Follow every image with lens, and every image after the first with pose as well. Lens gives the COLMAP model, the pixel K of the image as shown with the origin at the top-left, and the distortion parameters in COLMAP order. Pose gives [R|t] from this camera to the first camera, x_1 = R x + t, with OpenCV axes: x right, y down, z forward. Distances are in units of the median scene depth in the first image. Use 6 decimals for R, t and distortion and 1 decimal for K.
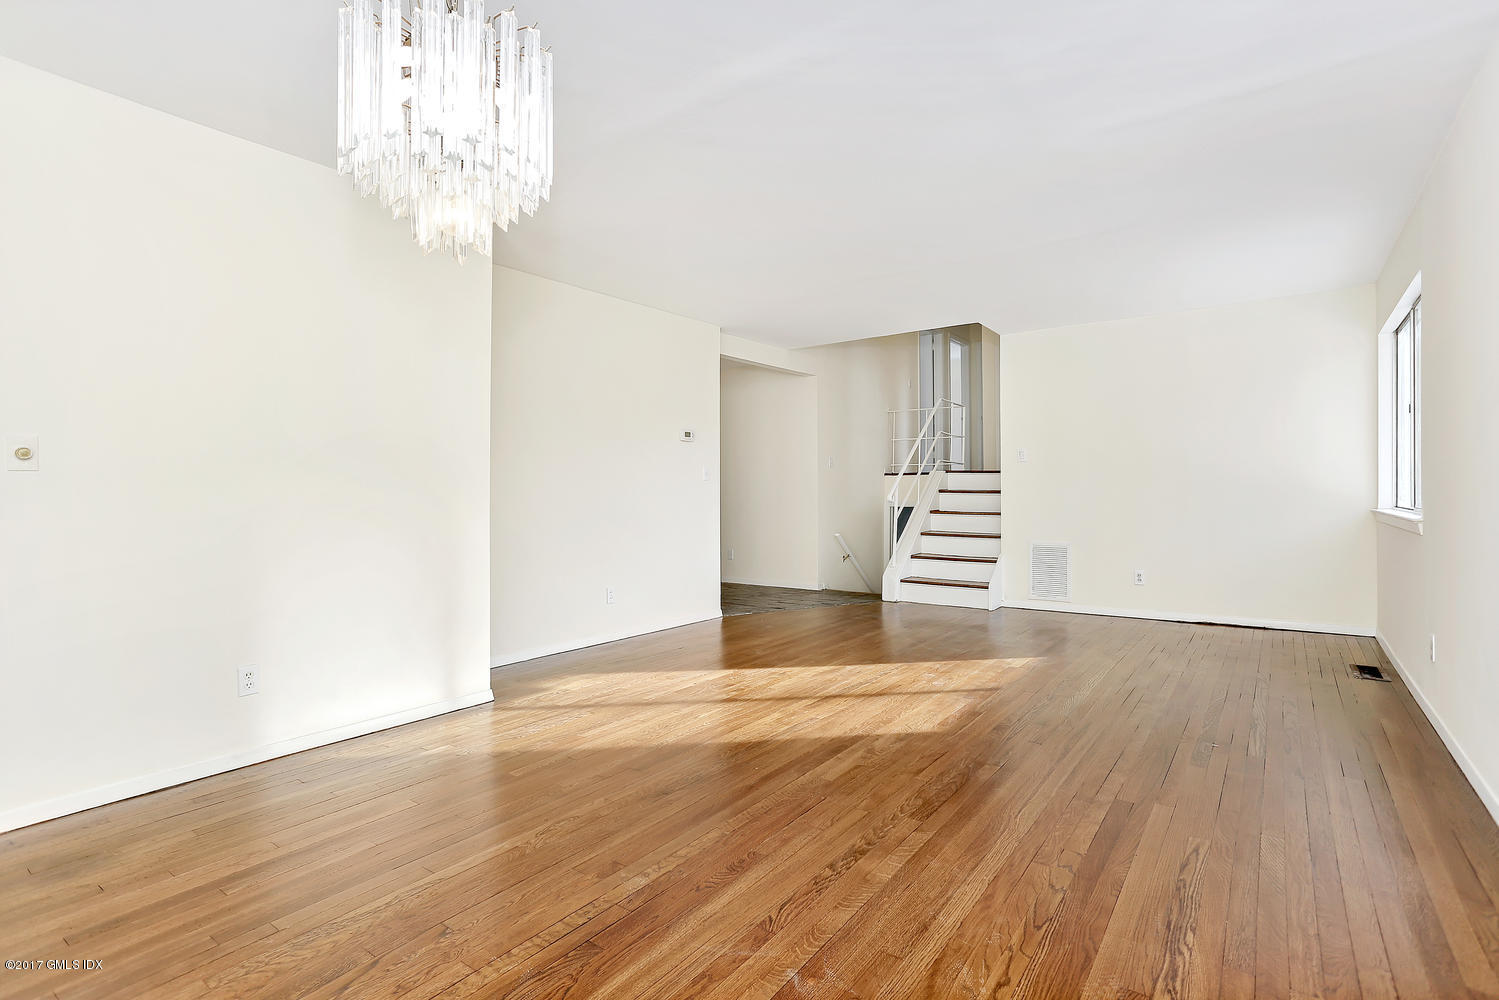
lens RADIAL K [[754.3, 0, 740.3], [0, 754.3, 487.7], [0, 0, 1]] dist [-0.055290, 0.036220]
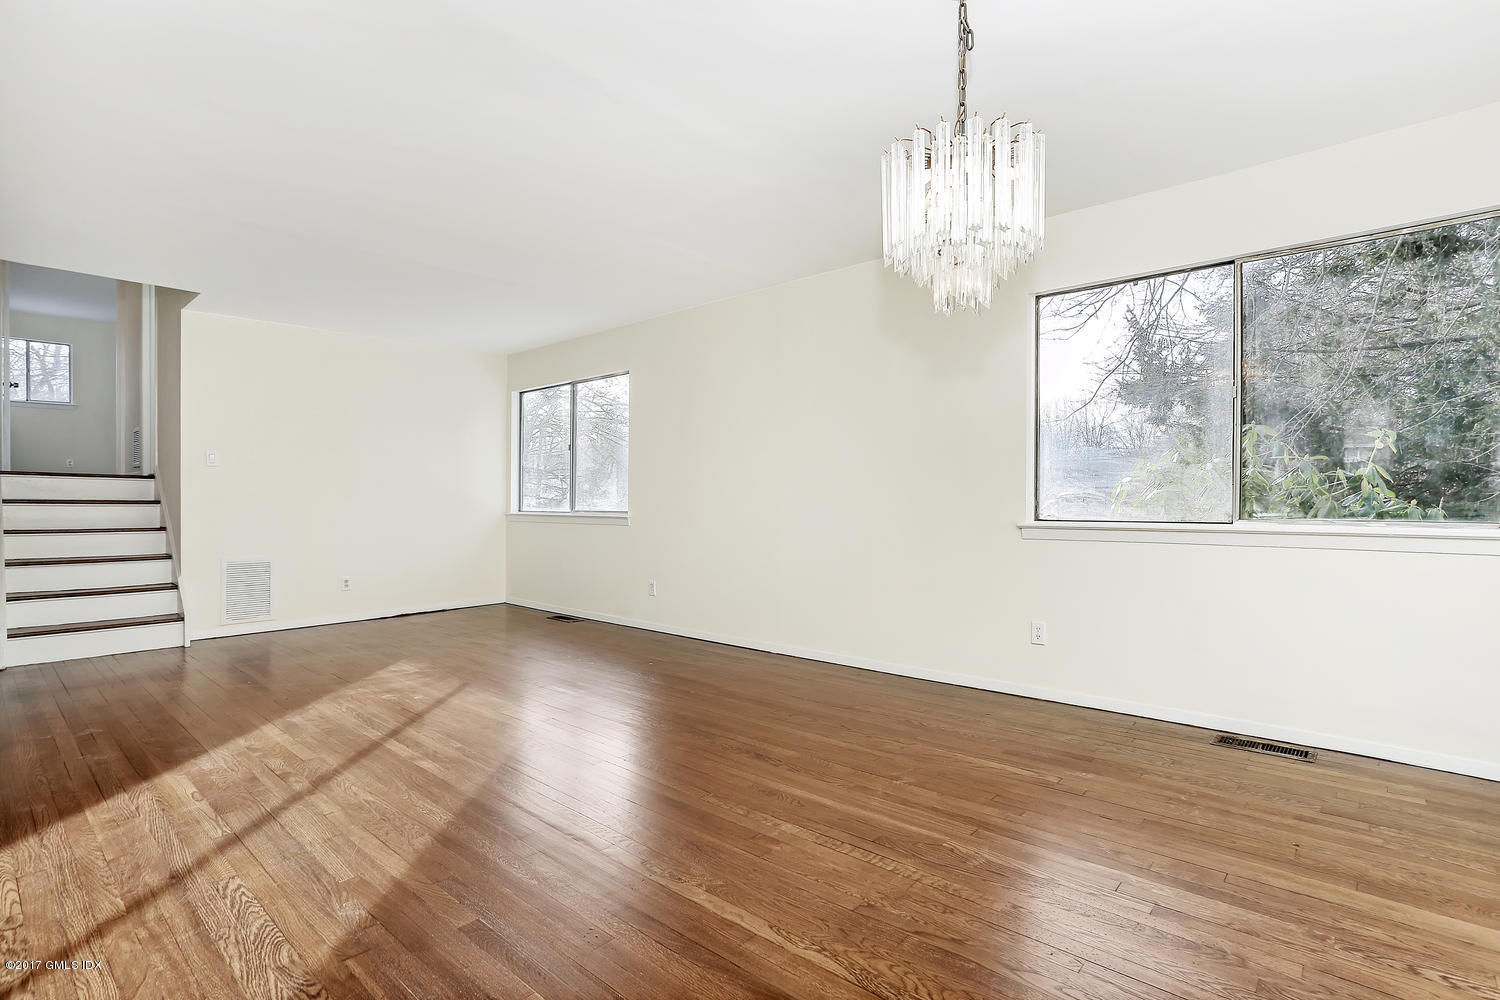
lens RADIAL K [[754.8, 0, 740.8], [0, 754.8, 487.7], [0, 0, 1]] dist [-0.055290, 0.036220]
pose [[0.062270, 0.019279, 0.997873, -1.328271], [-0.005352, 0.999806, -0.018982, 0.000946], [-0.998045, -0.004158, 0.062361, 0.975948]]
